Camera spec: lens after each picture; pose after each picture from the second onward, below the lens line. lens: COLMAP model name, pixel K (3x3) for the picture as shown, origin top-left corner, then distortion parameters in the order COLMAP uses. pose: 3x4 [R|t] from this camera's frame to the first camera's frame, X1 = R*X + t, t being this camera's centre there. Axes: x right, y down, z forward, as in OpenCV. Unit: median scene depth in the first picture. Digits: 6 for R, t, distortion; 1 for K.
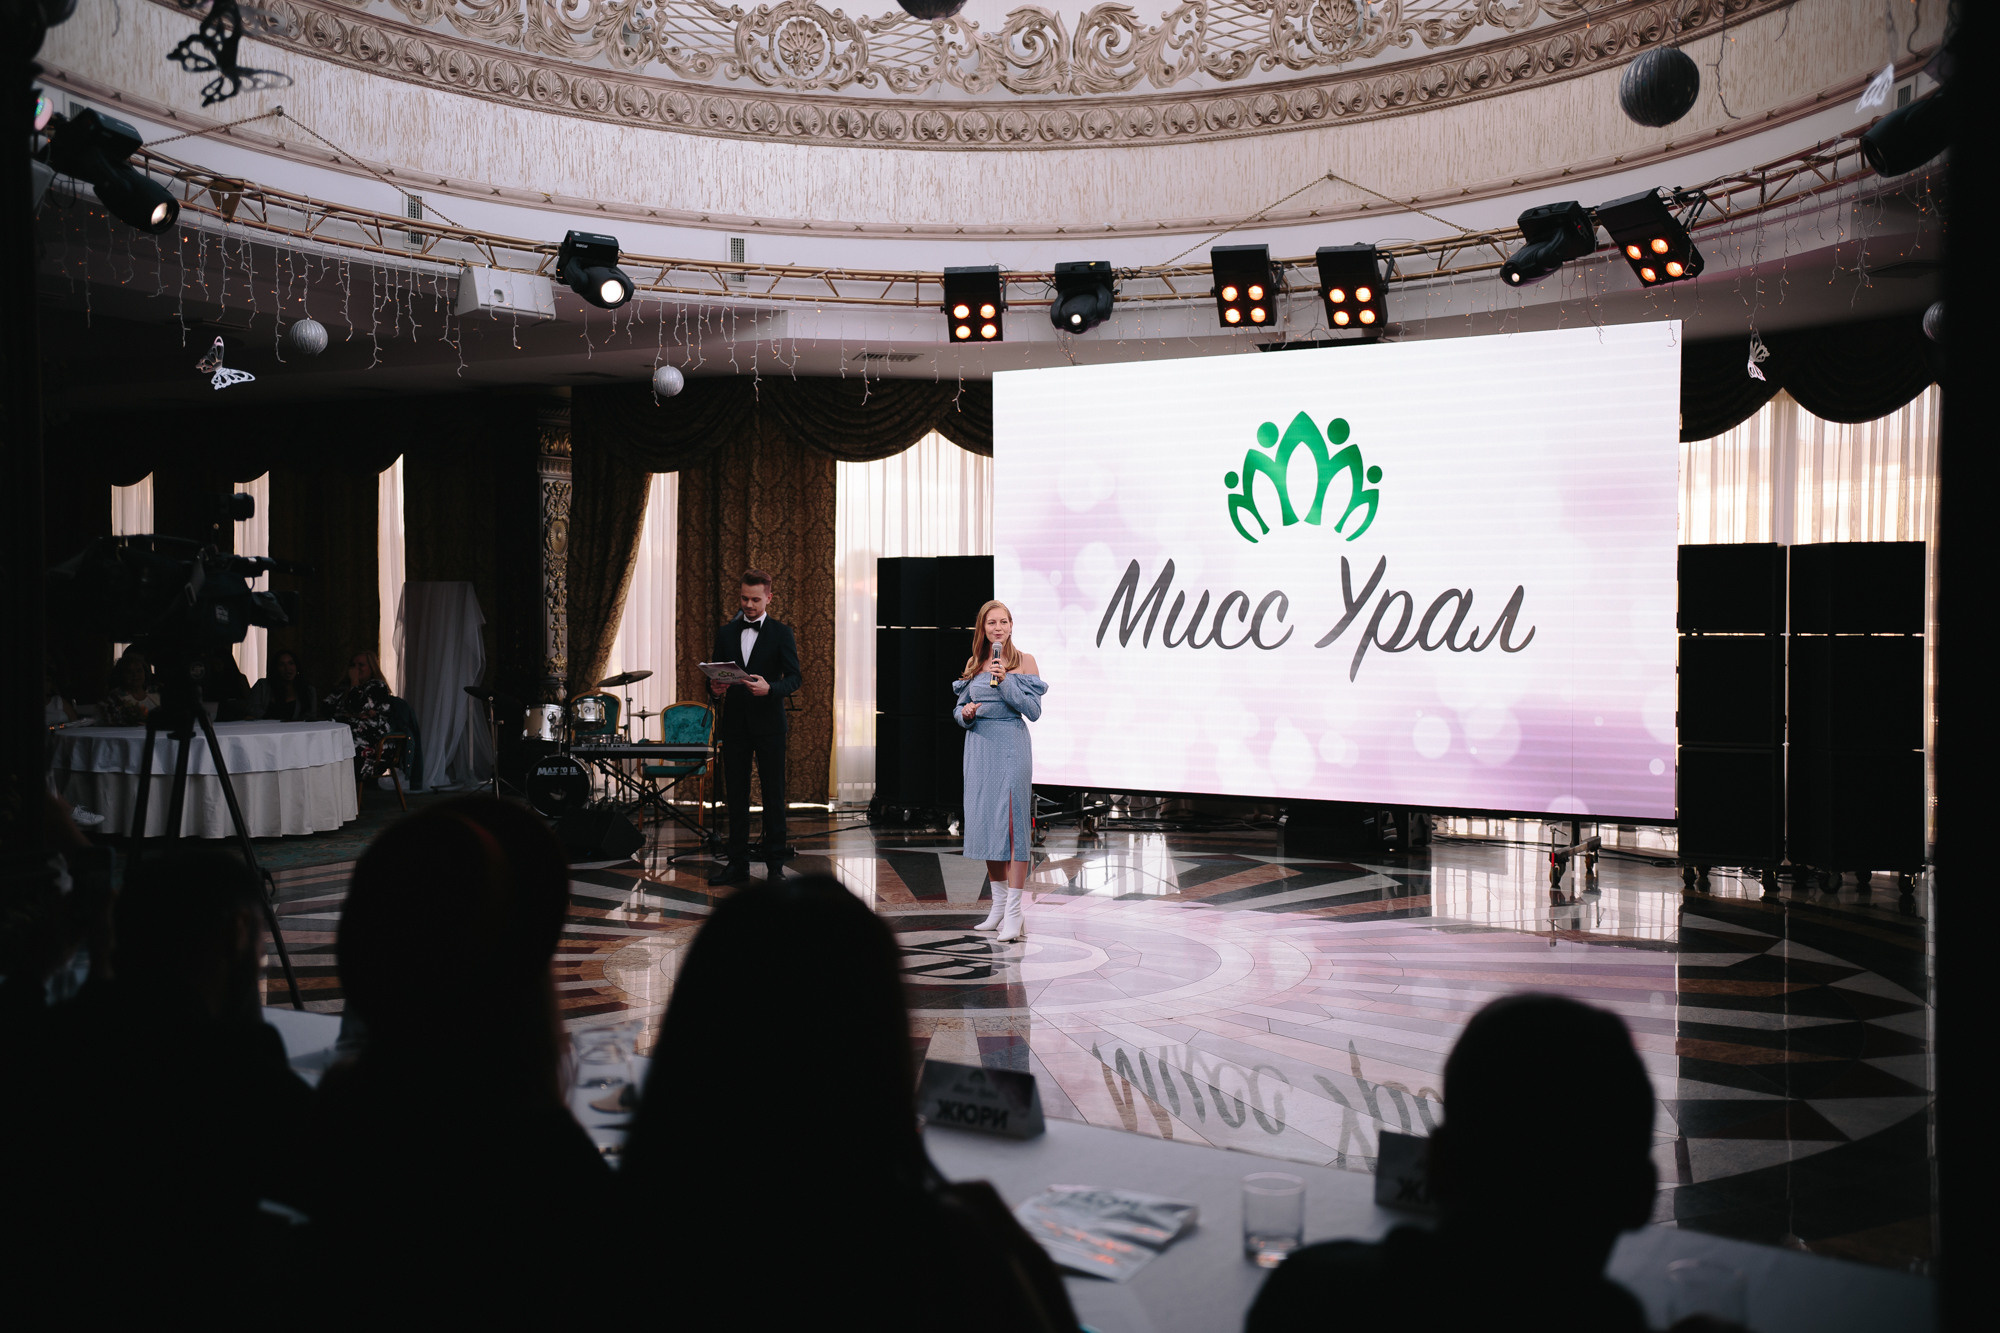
lens RADIAL K [[1952.4, 0, 1006.4], [0, 1952.4, 655.8], [0, 0, 1]] dist [0.150093, 0.000000]
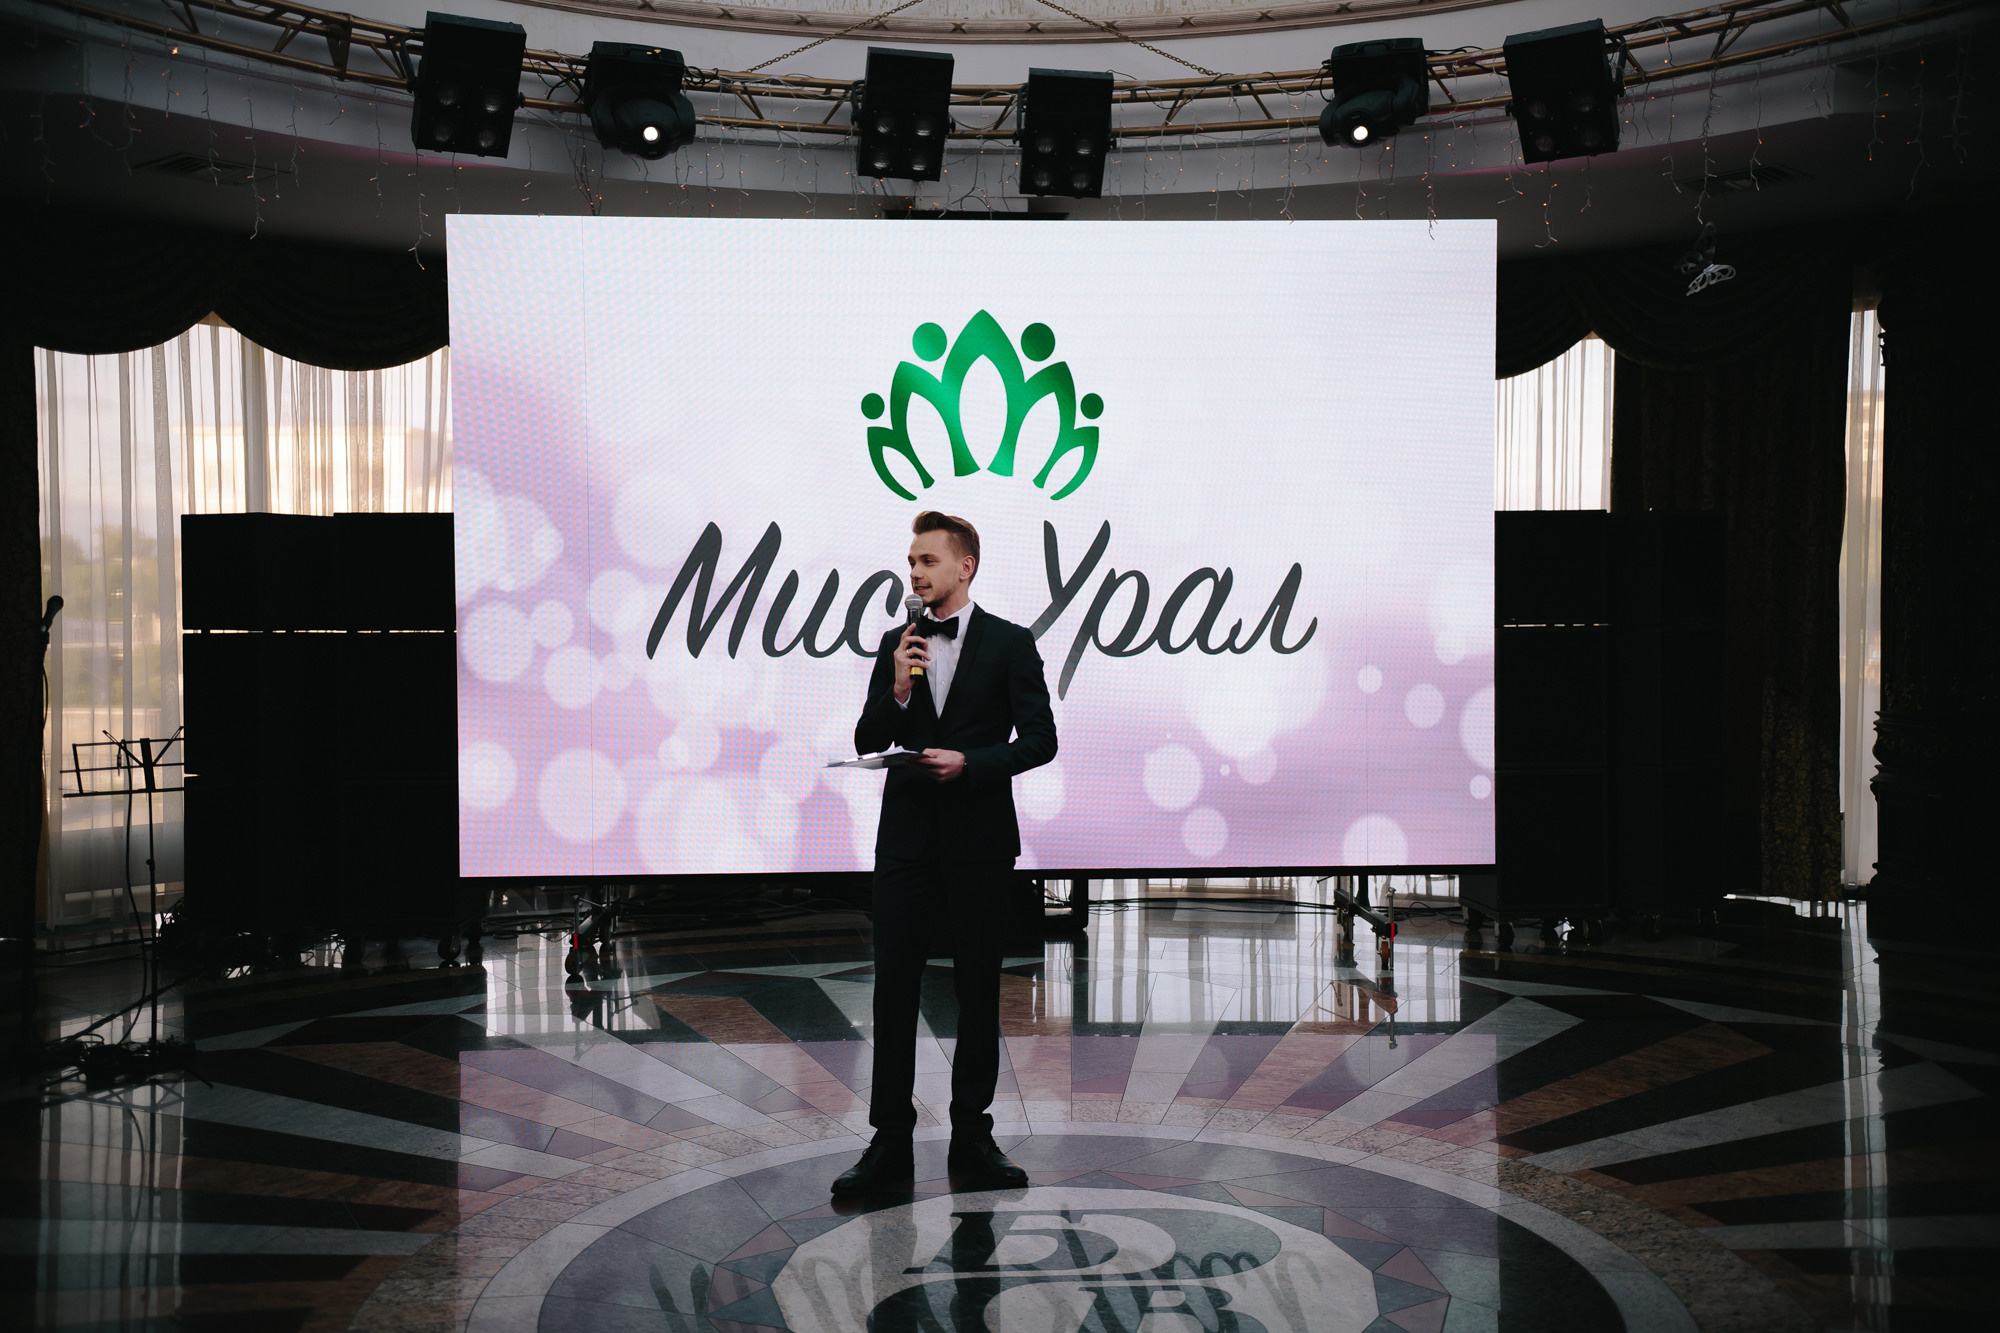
lens RADIAL K [[1952.4, 0, 992.5], [0, 1952.4, 672.0], [0, 0, 1]] dist [0.150093, 0.000000]
pose [[0.832778, -0.022210, 0.553162, -0.226416], [0.020827, 0.999744, 0.008786, -0.003277], [-0.553215, 0.004204, 0.833028, 0.414972]]
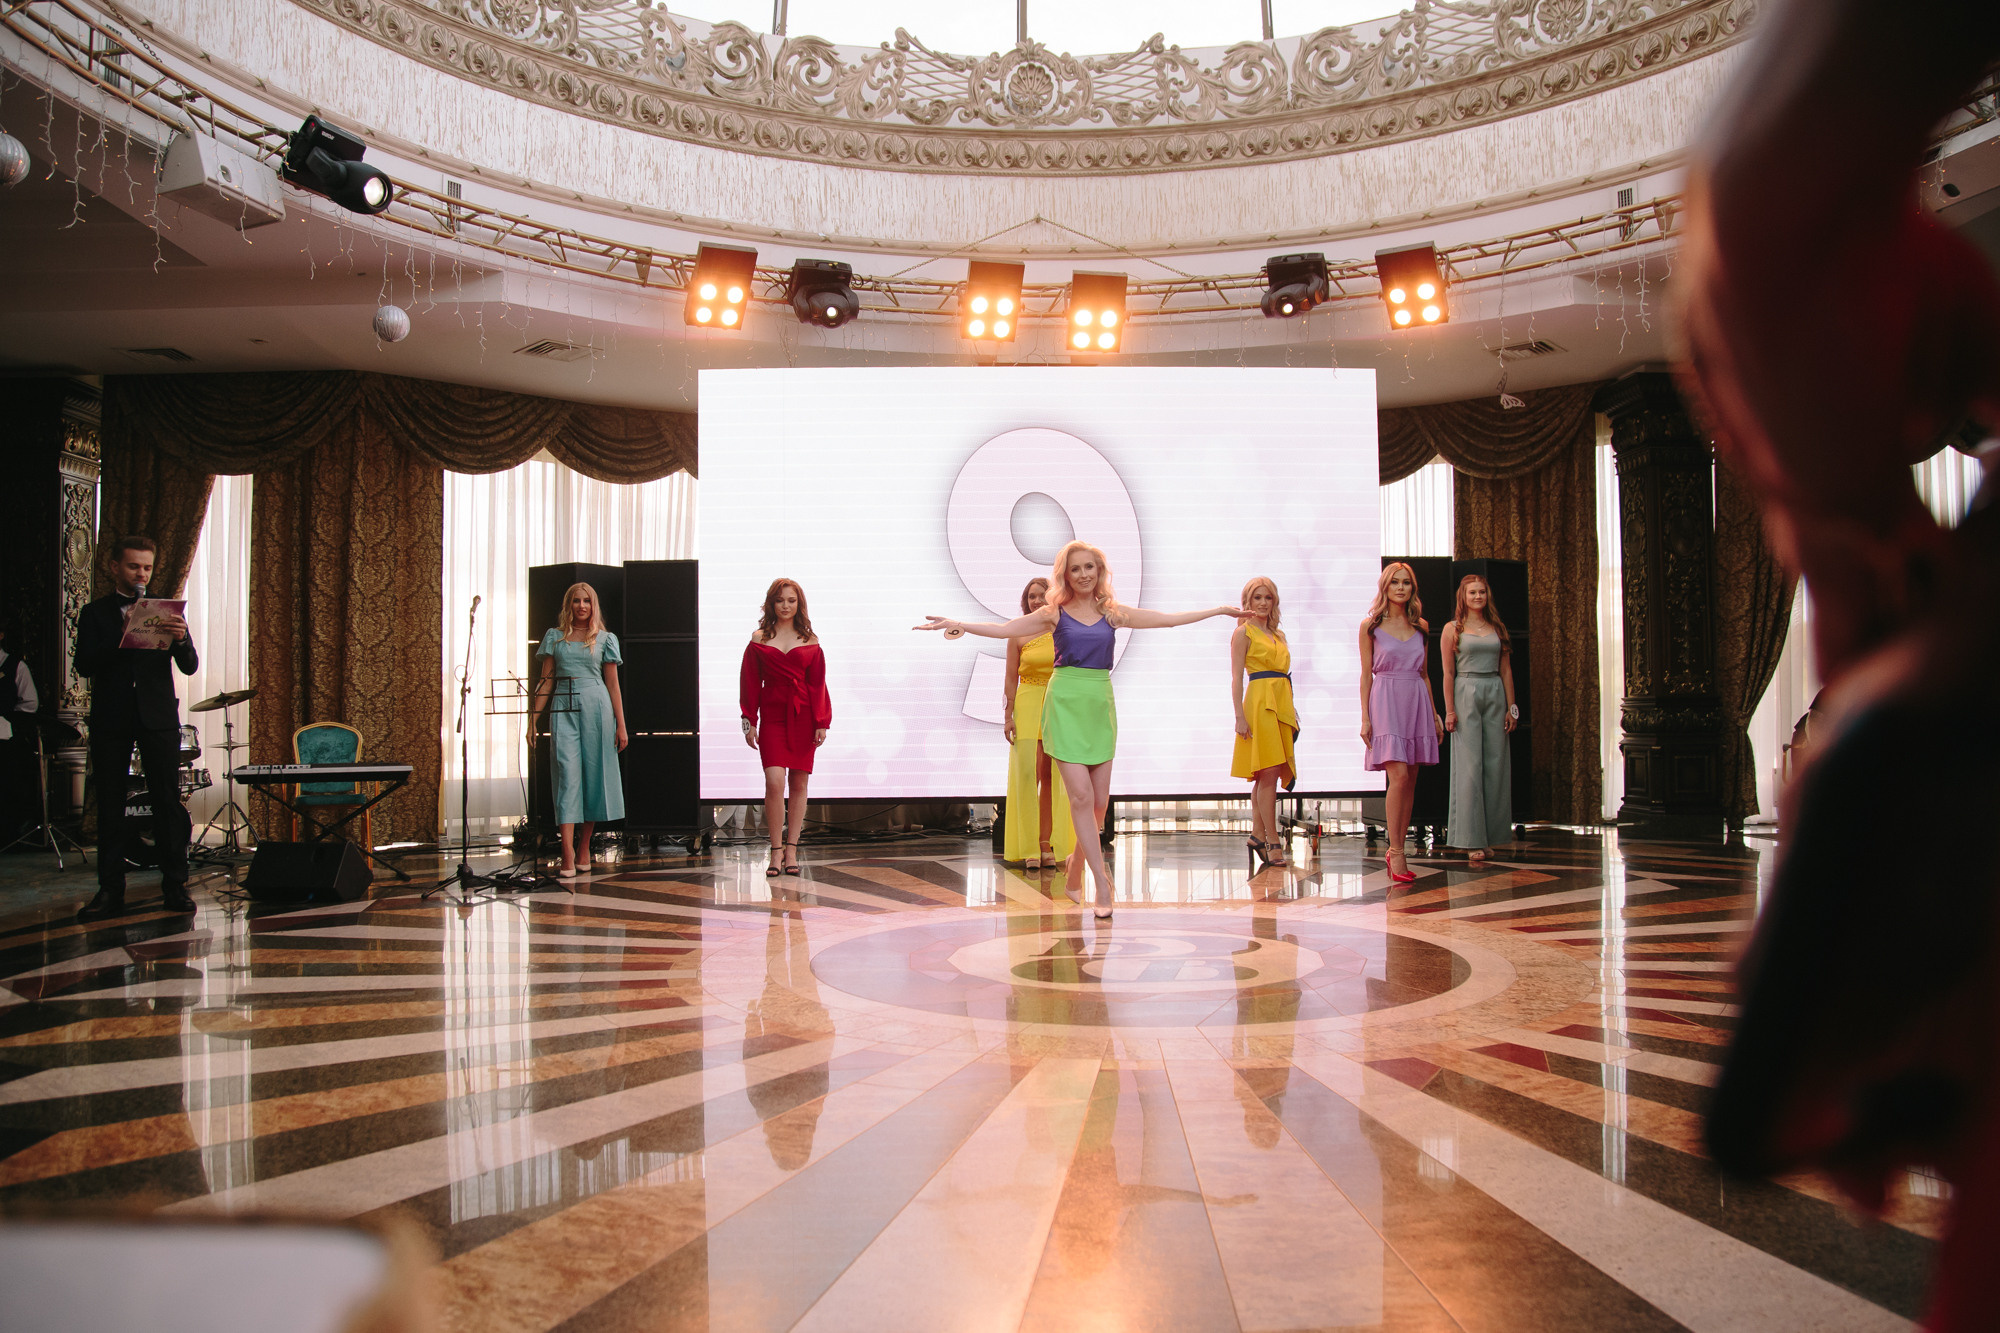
lens RADIAL K [[1409.3, 0, 966.2], [0, 1409.3, 698.4], [0, 0, 1]] dist [-0.127456, 0.070216]
pose [[0.849690, -0.000957, 0.527282, -0.272179], [0.023899, 0.999041, -0.036698, 0.046926], [-0.526741, 0.043783, 0.848898, 0.386279]]
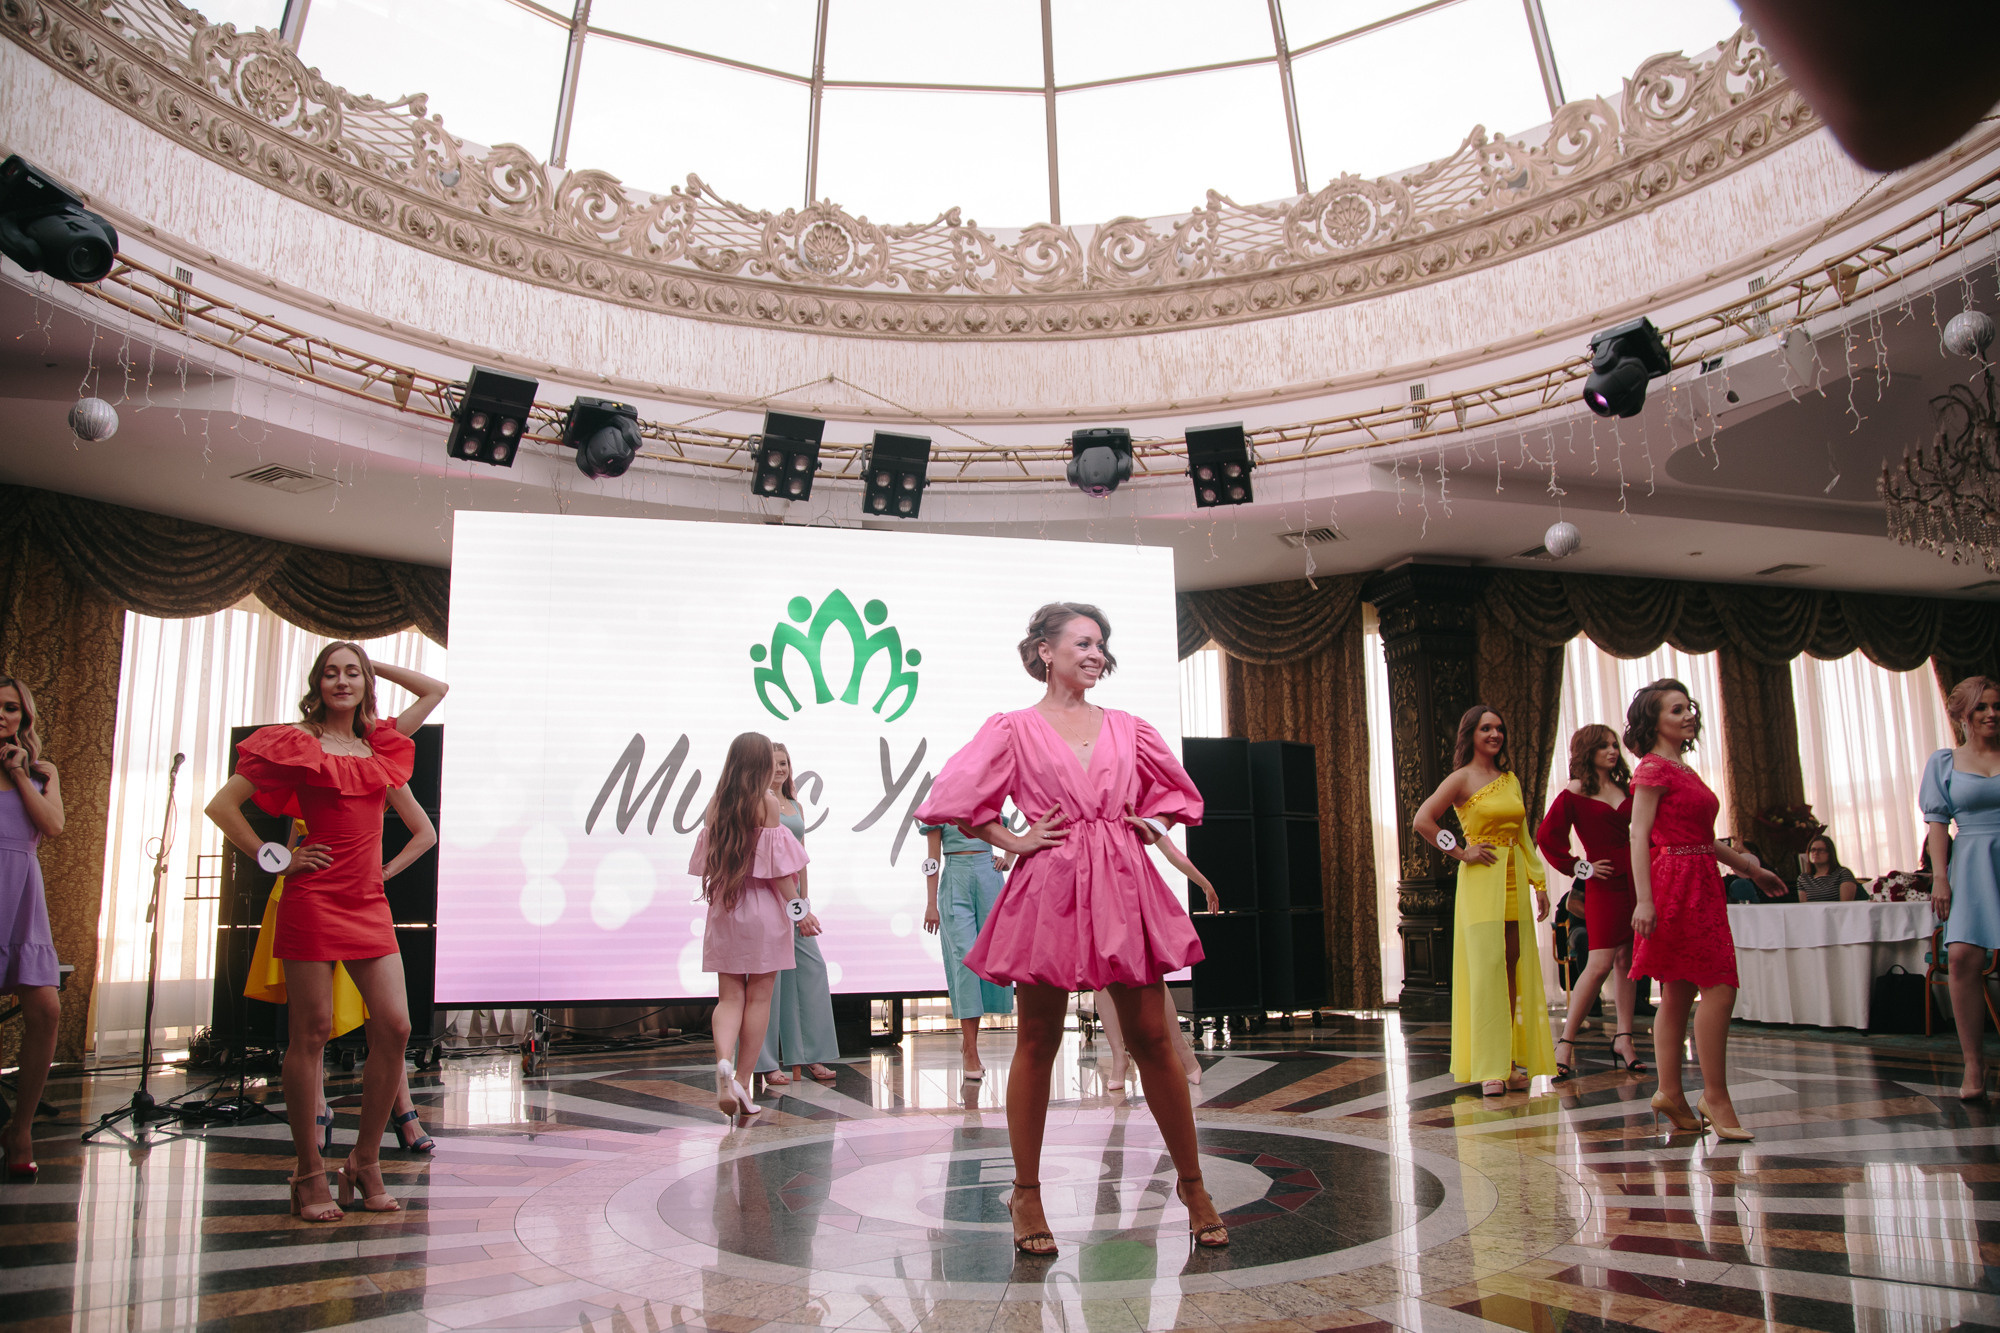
lens RADIAL K [[1409.3, 0, 1021.5], [0, 1409.3, 679.2], [0, 0, 1]] dist [-0.127456, 0.070216]
pose [[0.681886, 0.104272, 0.723988, -0.283178], [0.041431, 0.982692, -0.180553, 0.048743], [-0.730284, 0.153112, 0.665764, 0.464133]]
